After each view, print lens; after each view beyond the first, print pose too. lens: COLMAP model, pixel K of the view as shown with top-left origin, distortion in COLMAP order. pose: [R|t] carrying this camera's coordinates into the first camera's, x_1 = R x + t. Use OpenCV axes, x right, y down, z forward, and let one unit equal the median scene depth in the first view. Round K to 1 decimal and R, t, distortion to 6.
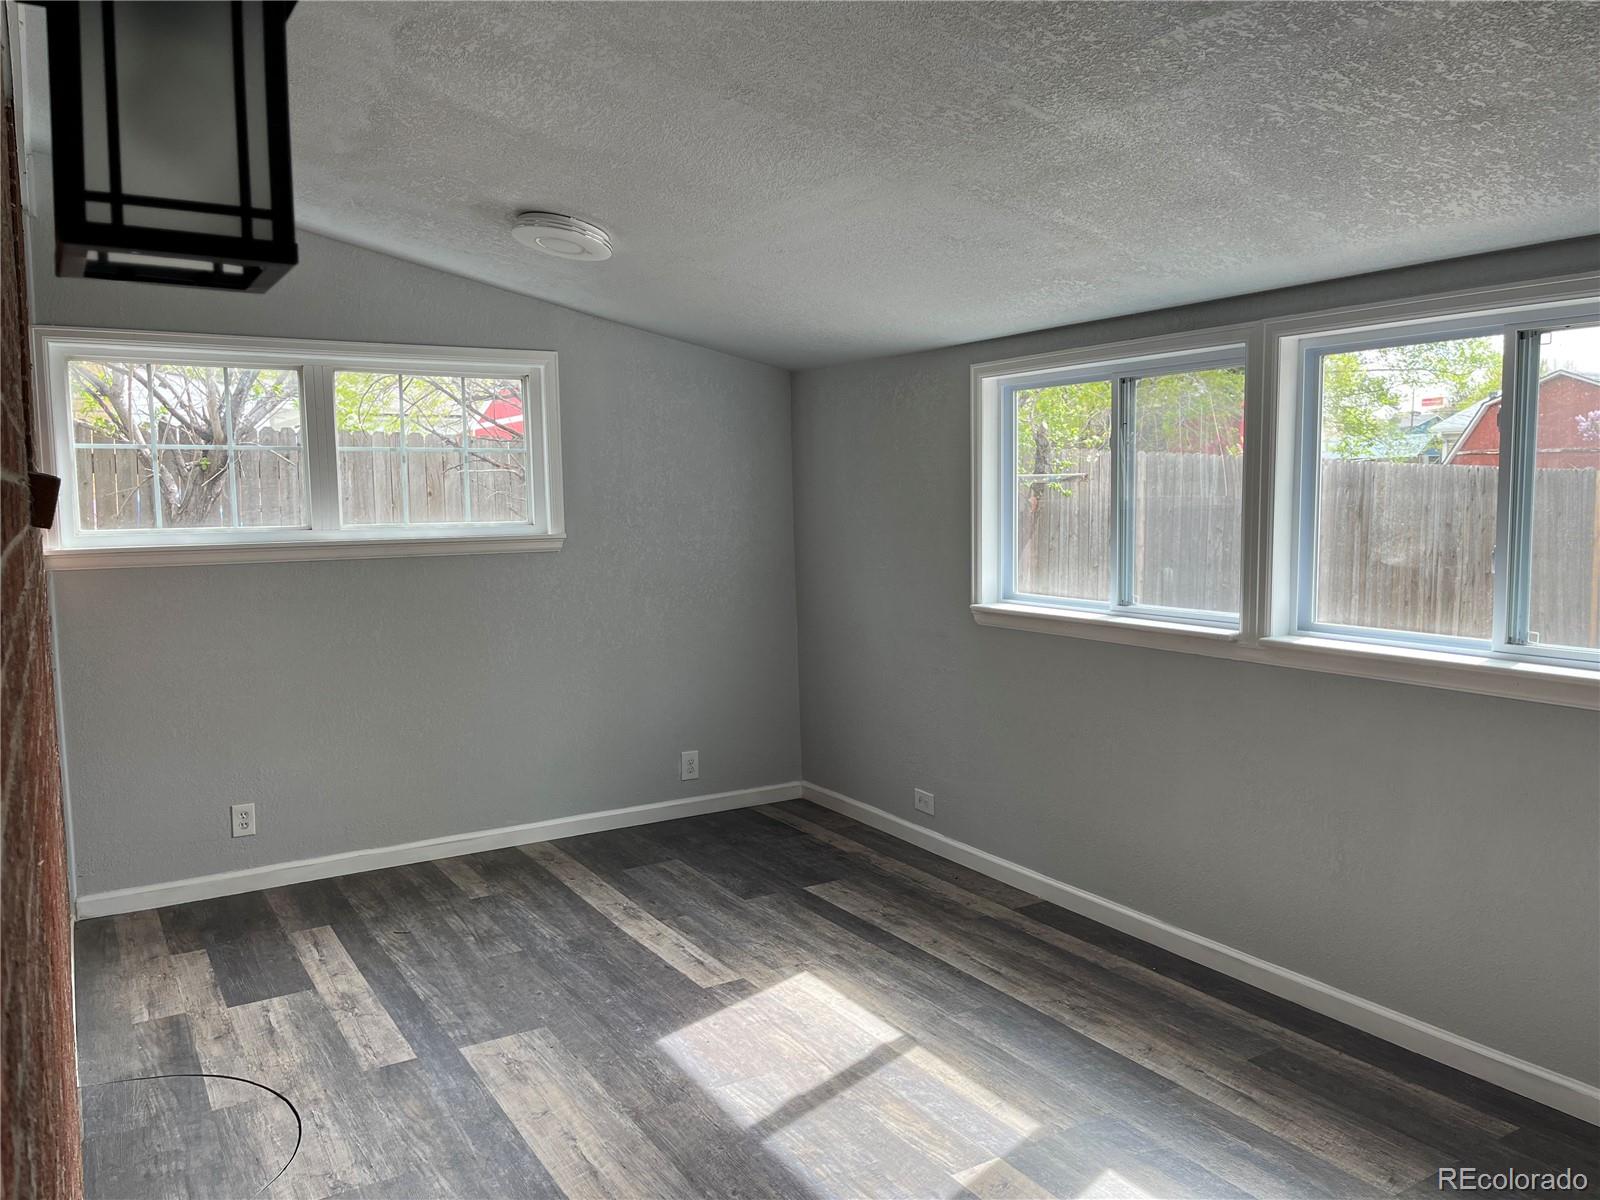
lens RADIAL K [[1216.1, 0, 794.8], [0, 1216.1, 596.3], [0, 0, 1]] dist [0.052678, -0.058270]
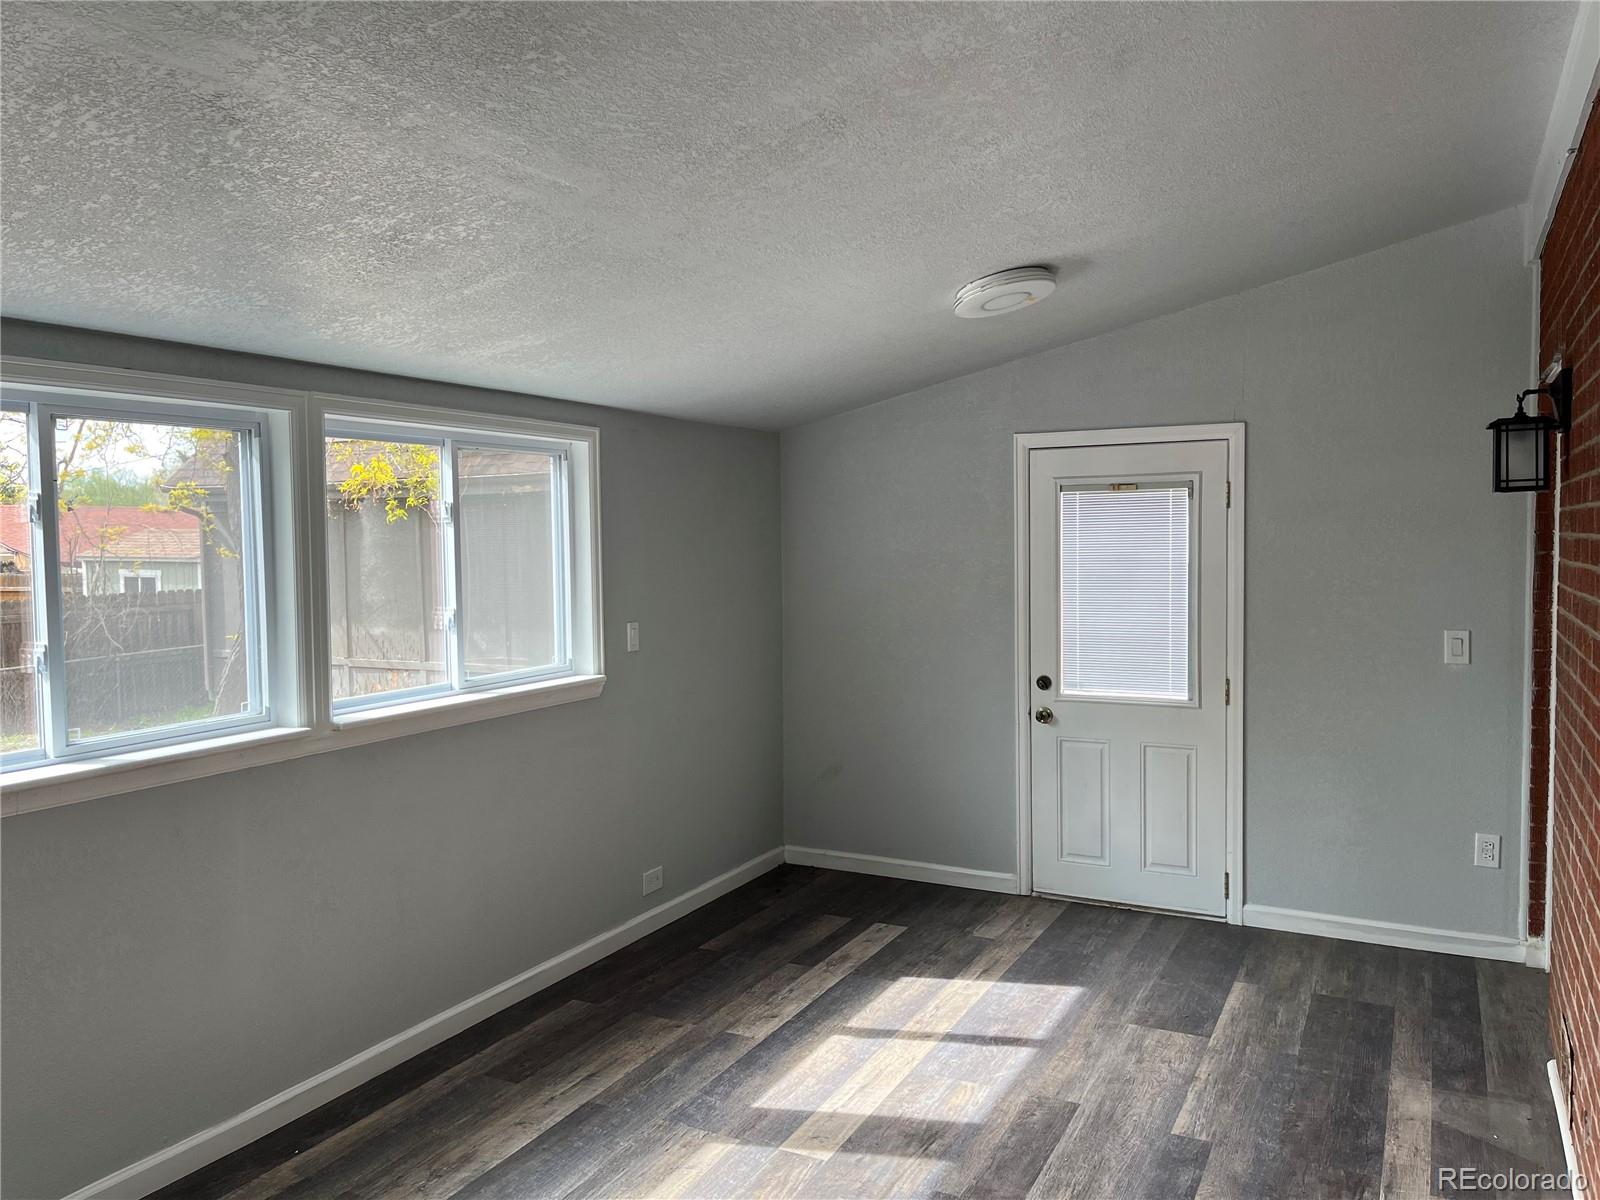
lens RADIAL K [[1216.1, 0, 793.6], [0, 1216.1, 600.5], [0, 0, 1]] dist [0.052678, -0.058270]
pose [[-0.518344, -0.023595, 0.854847, -0.662784], [0.101169, 0.990908, 0.088695, -0.117332], [-0.849167, 0.132459, -0.511244, 1.254247]]
